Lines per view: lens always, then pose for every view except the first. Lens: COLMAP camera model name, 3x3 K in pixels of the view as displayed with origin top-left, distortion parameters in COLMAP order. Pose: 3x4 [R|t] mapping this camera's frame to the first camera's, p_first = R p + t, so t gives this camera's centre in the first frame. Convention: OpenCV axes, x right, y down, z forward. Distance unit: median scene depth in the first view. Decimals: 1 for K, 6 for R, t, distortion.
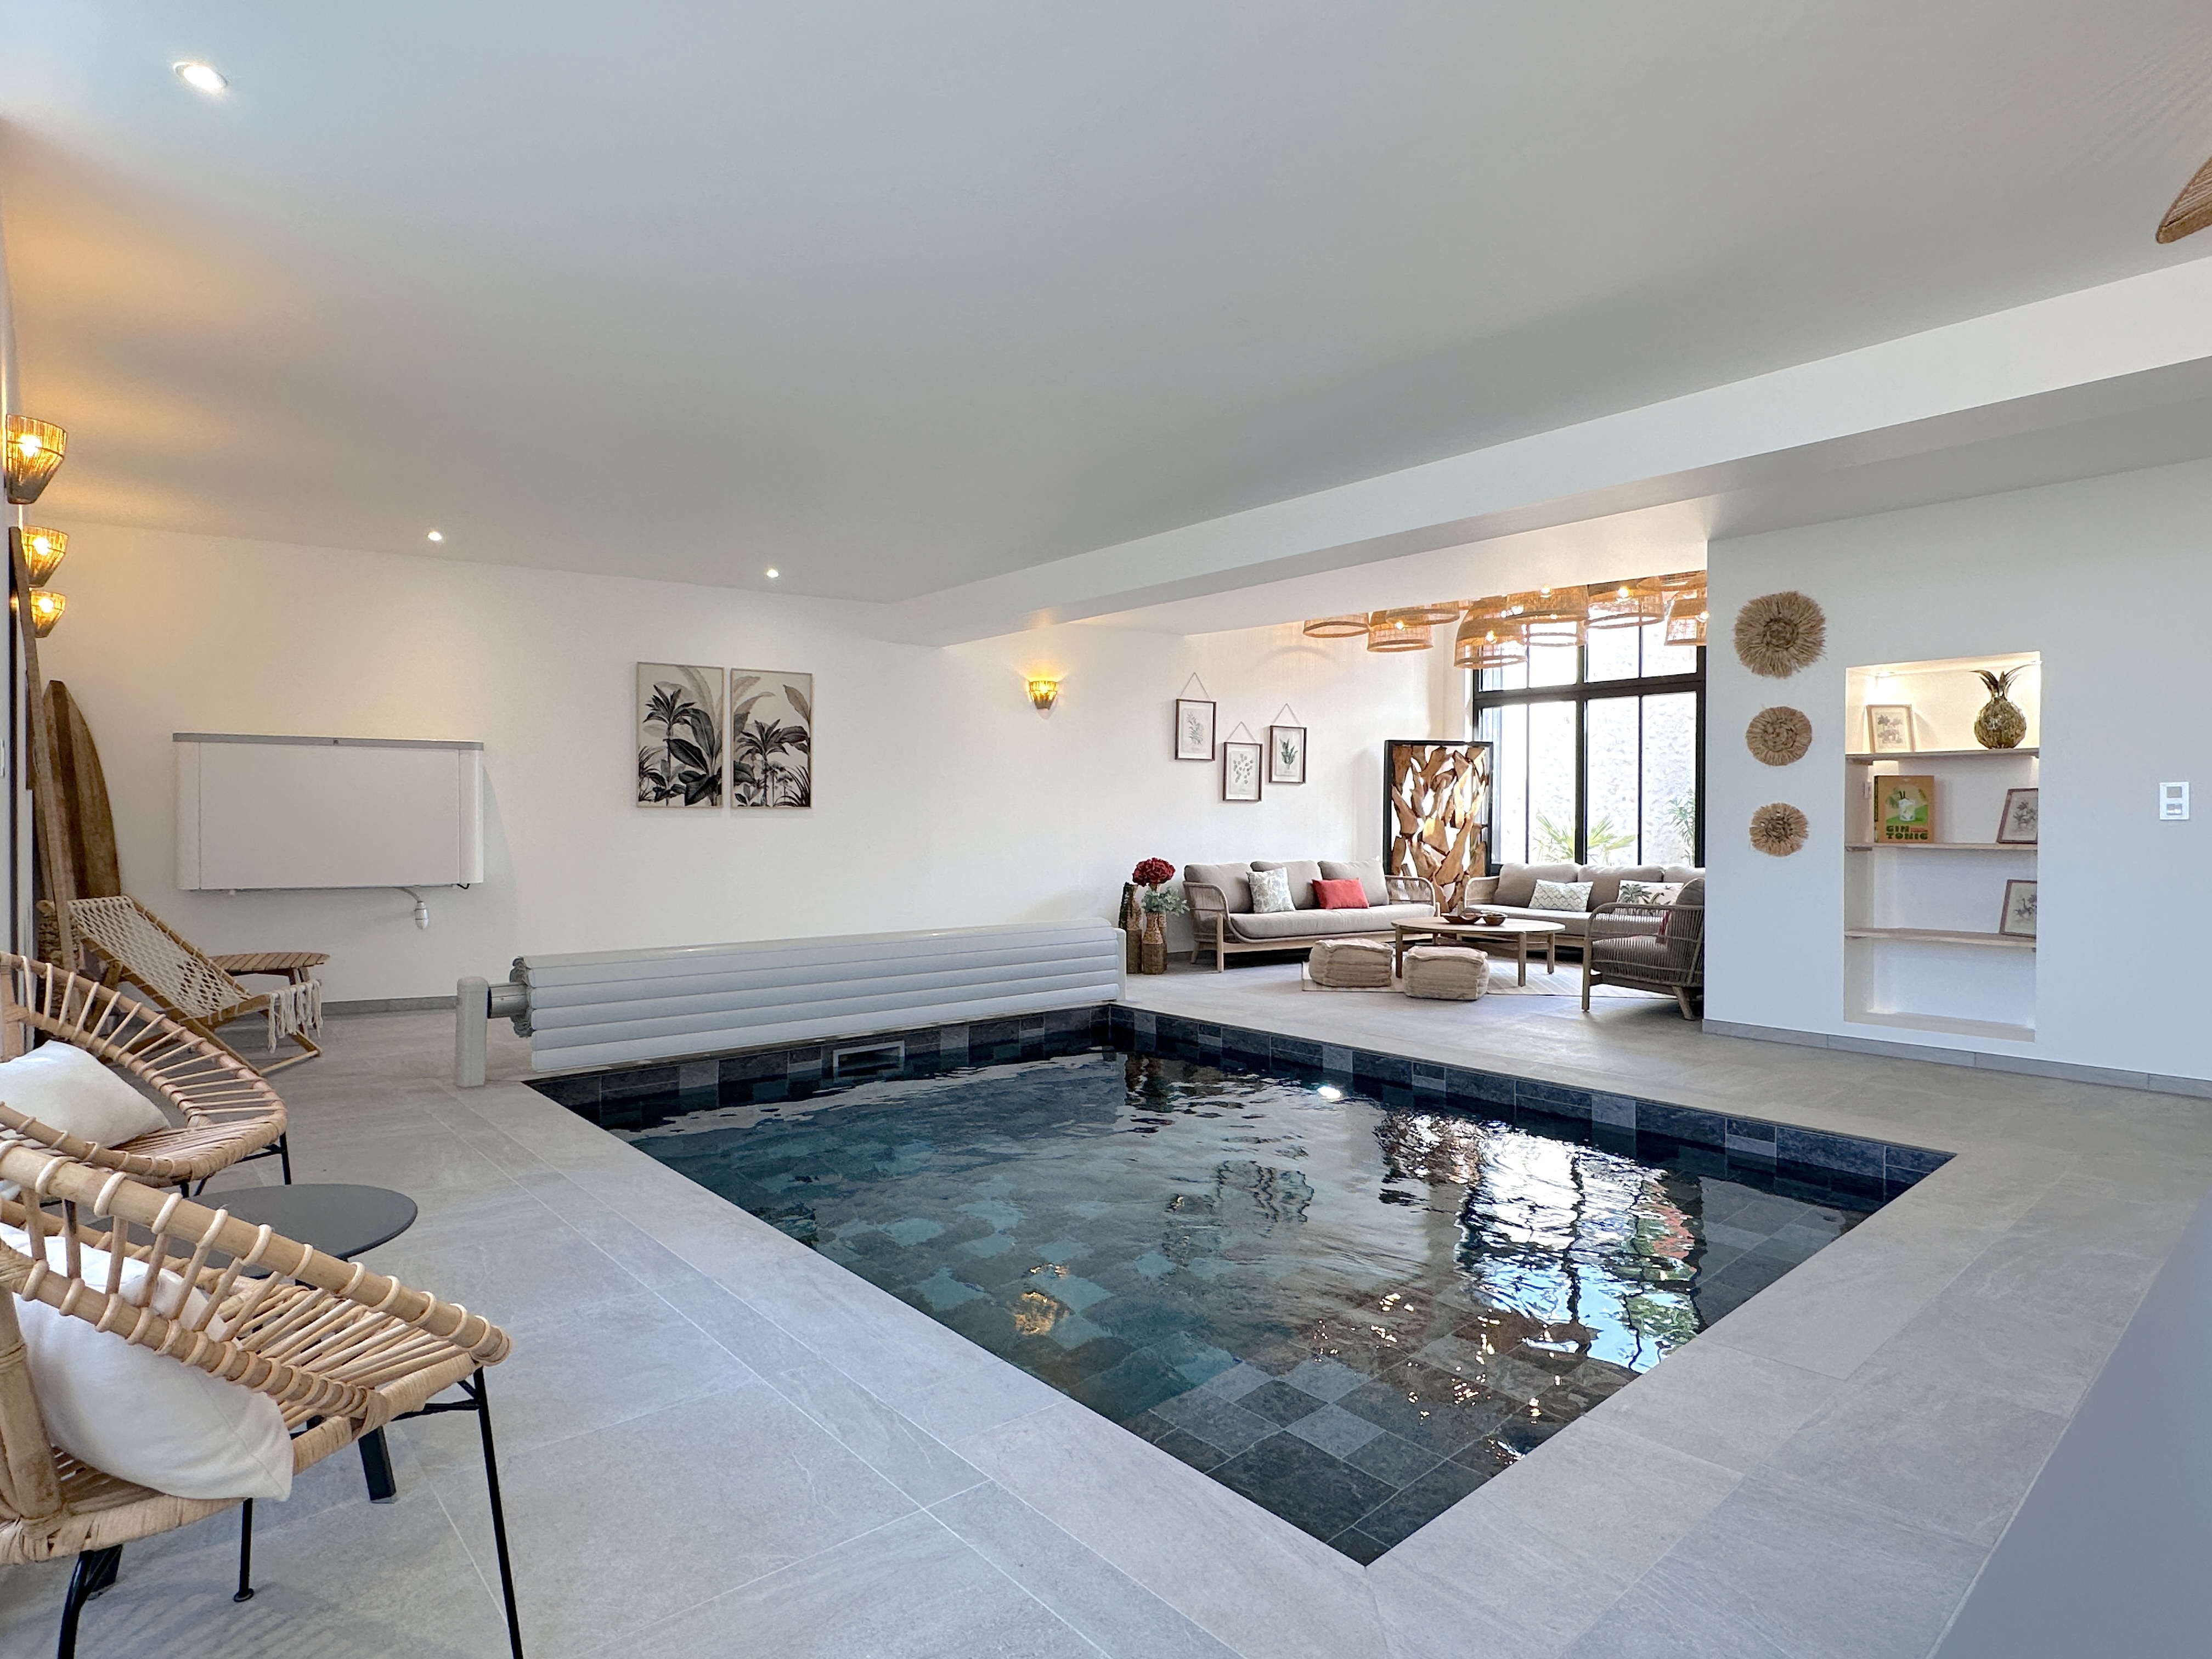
lens RADIAL K [[1178.0, 0, 1105.5], [0, 1178.0, 829.8], [0, 0, 1]] dist [0.002960, -0.000847]
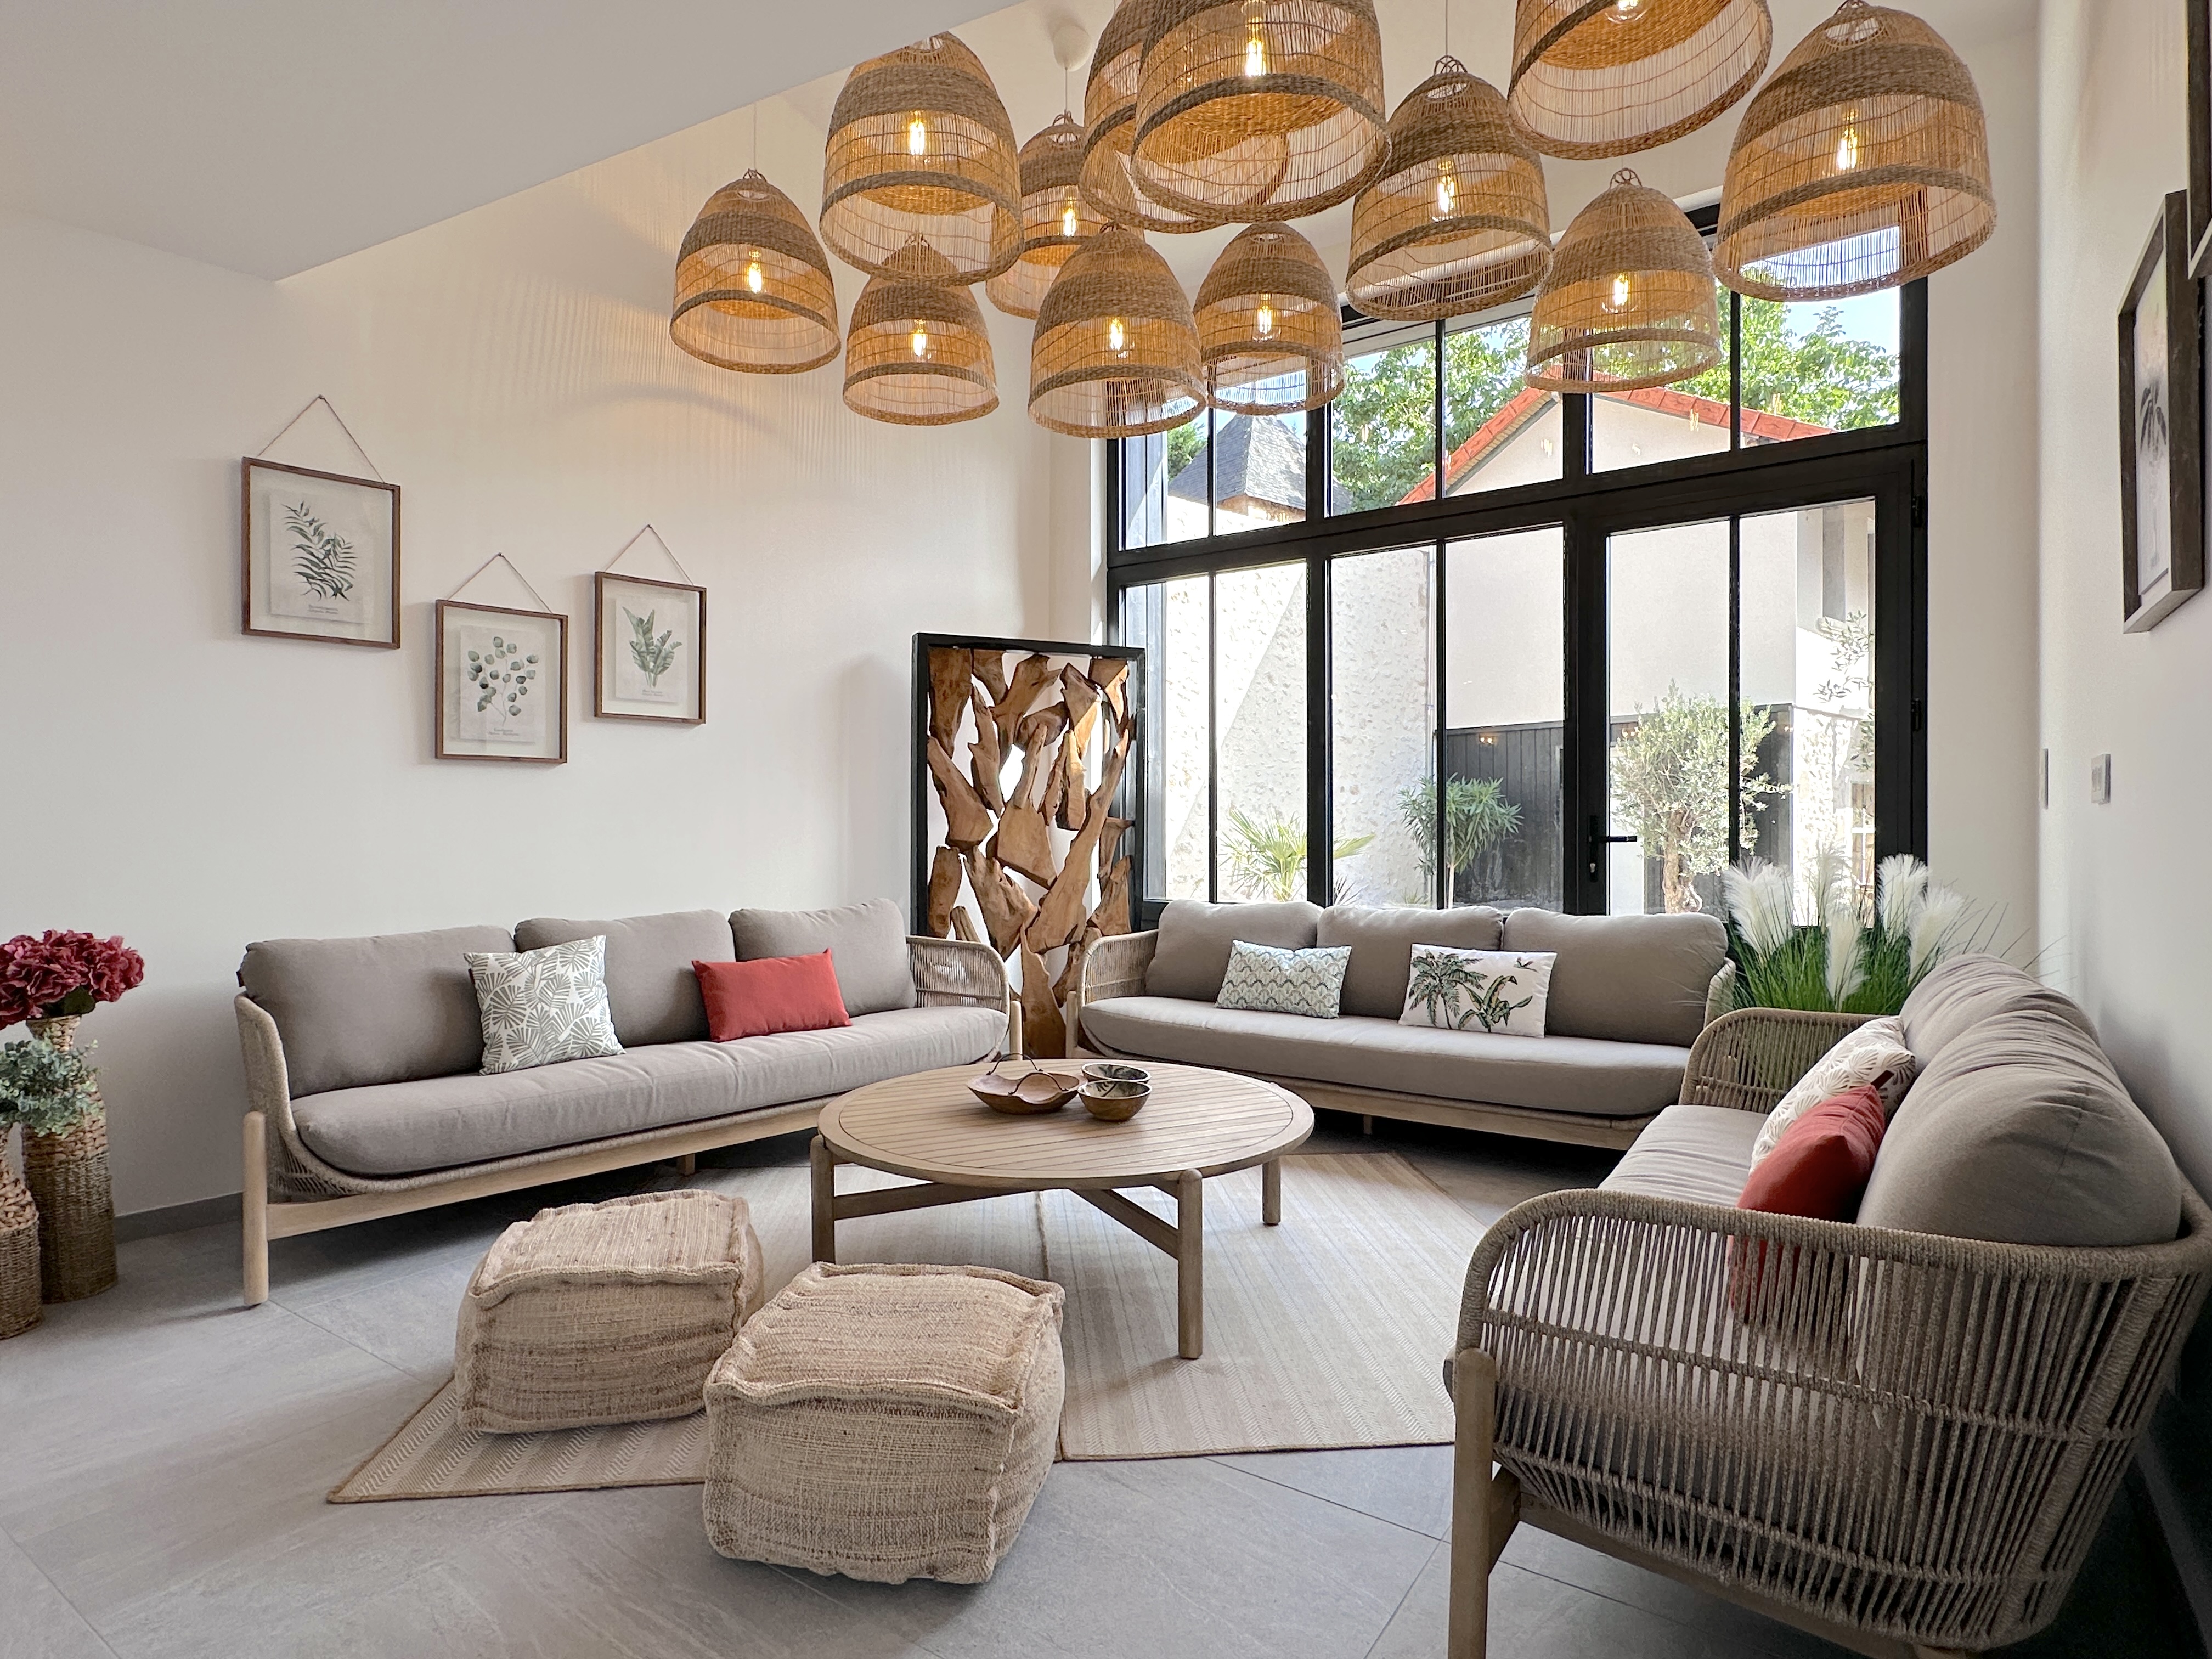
lens RADIAL K [[1178.0, 0, 1108.4], [0, 1178.0, 833.6], [0, 0, 1]] dist [0.002960, -0.000847]
pose [[0.969457, -0.007934, 0.245135, 0.236390], [0.007936, 0.999968, 0.000982, 0.000256], [-0.245135, 0.000994, 0.969489, 0.647919]]
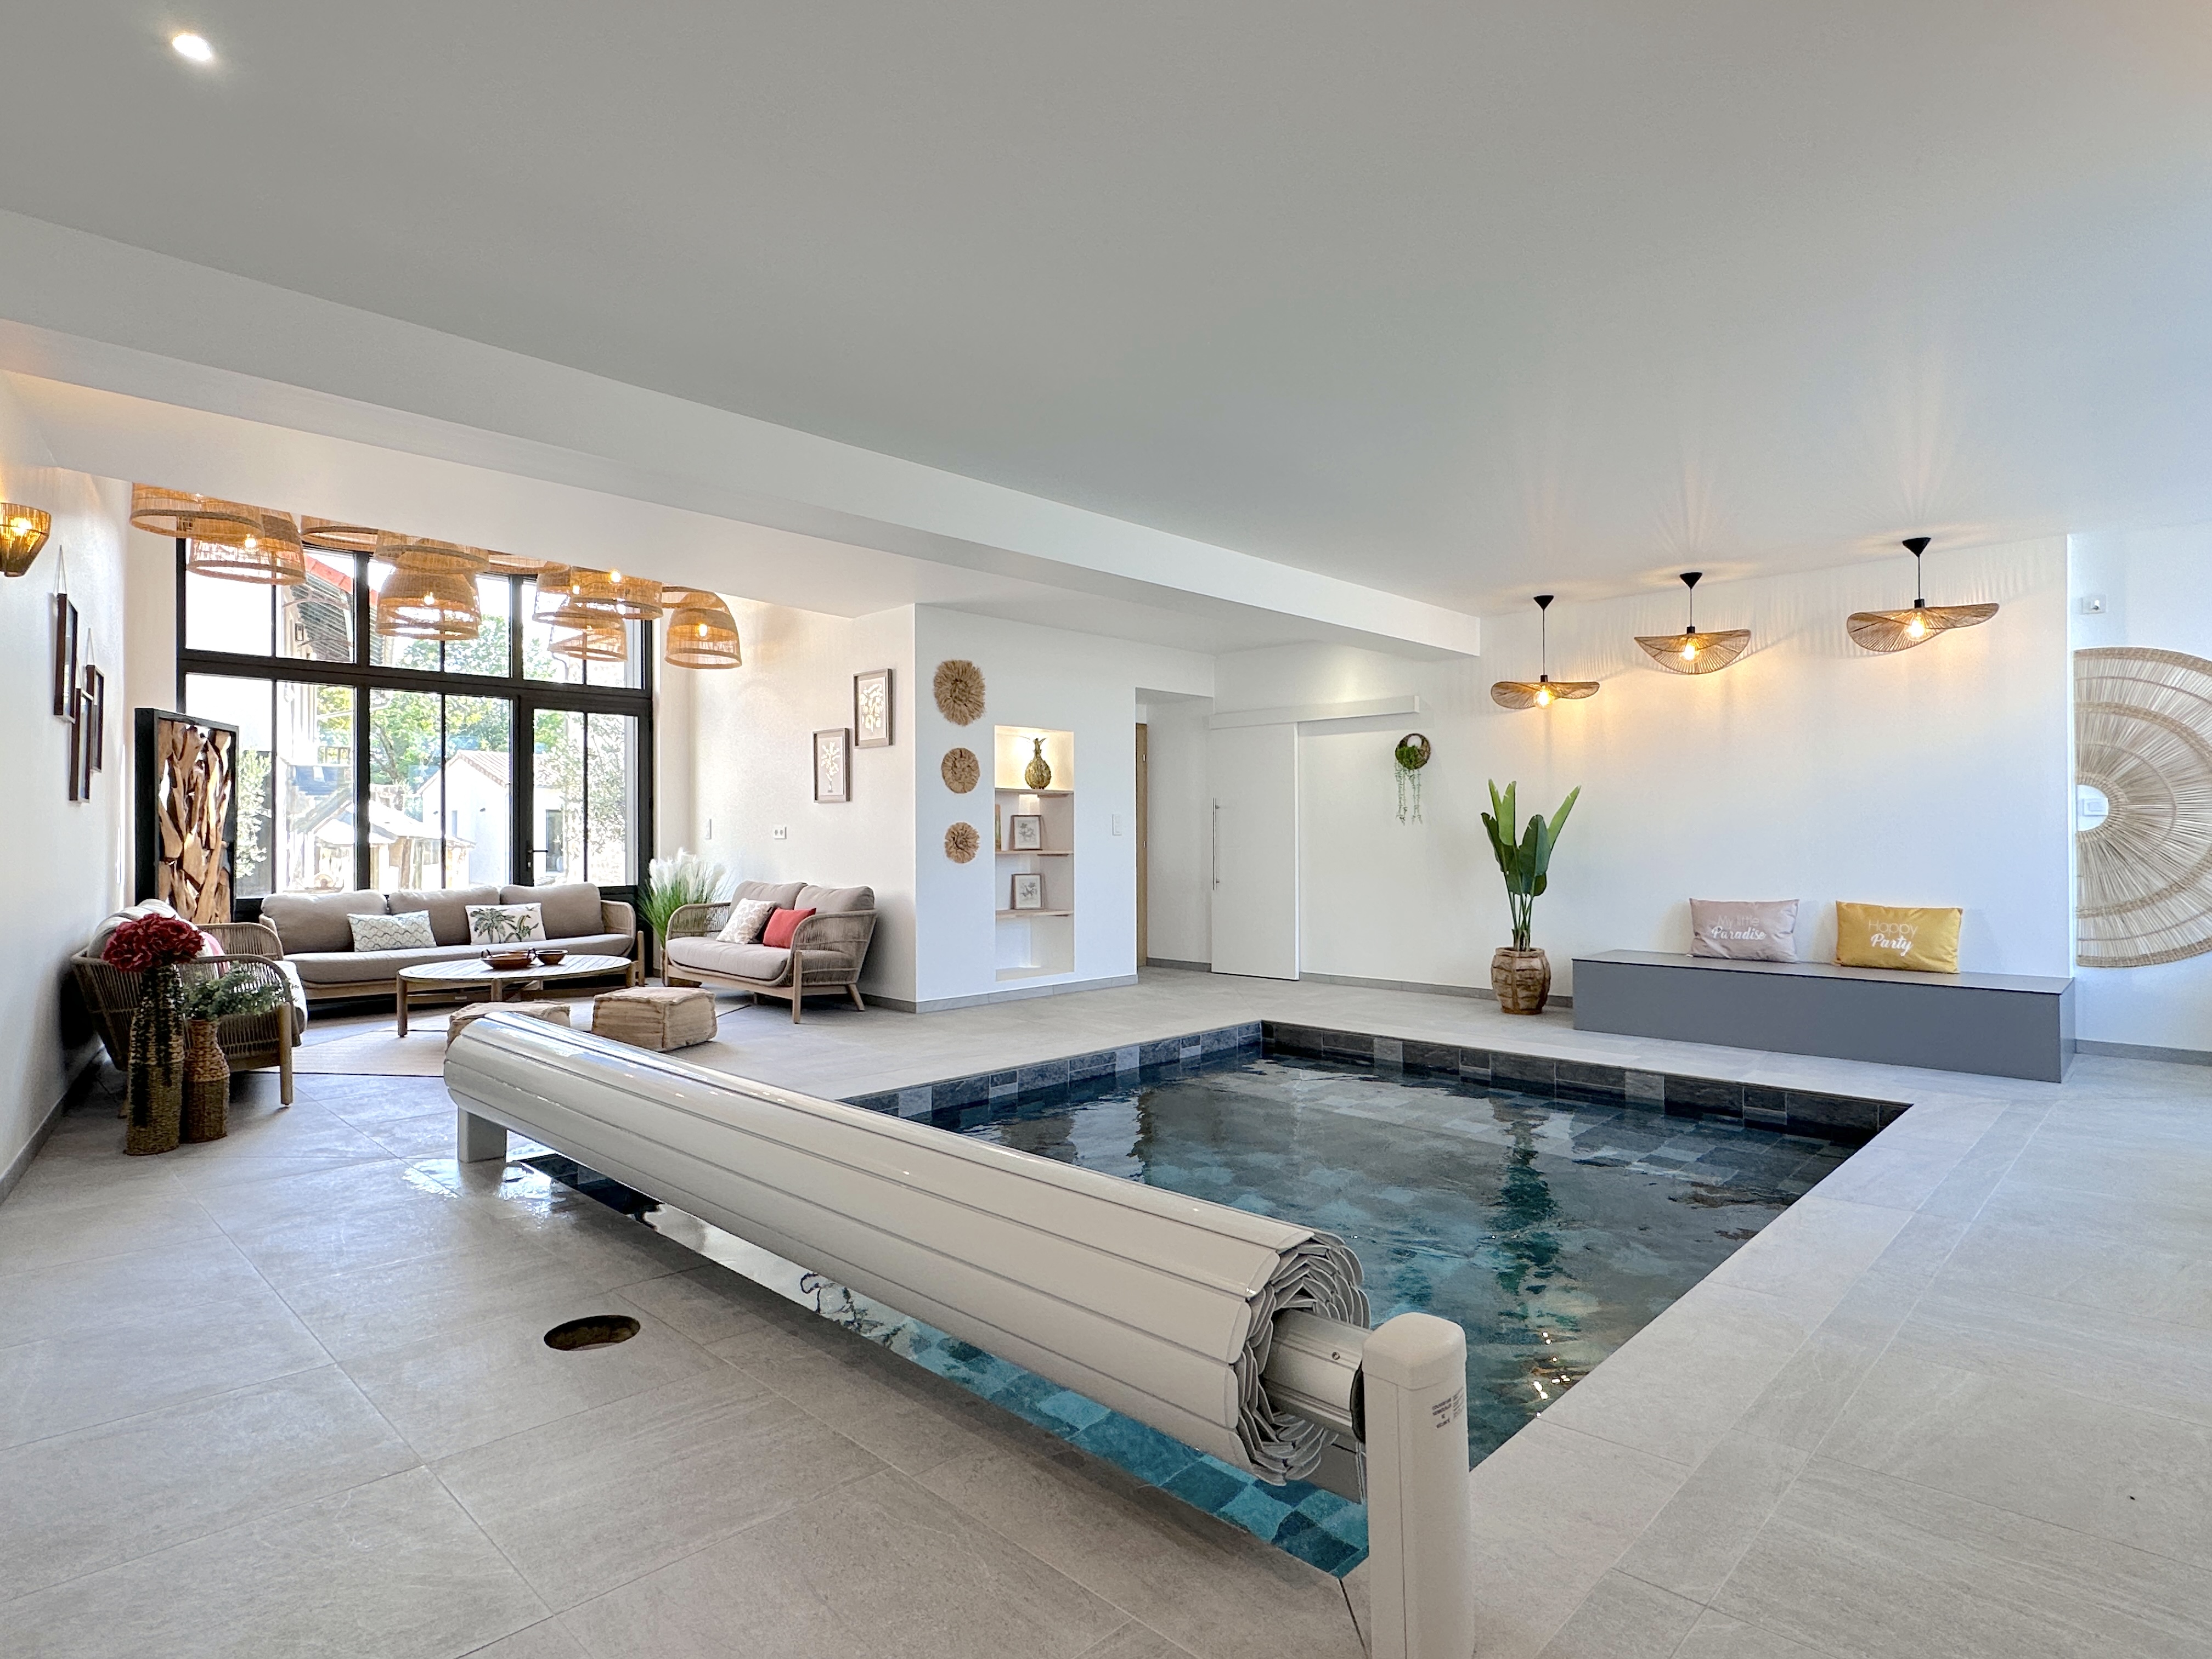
lens RADIAL K [[1178.0, 0, 1111.6], [0, 1178.0, 827.2], [0, 0, 1]] dist [0.002960, -0.000847]
pose [[-0.077316, 0.004682, 0.996996, -0.497369], [0.009936, 0.999943, -0.003925, -0.007042], [-0.996957, 0.009602, -0.077358, 0.641017]]
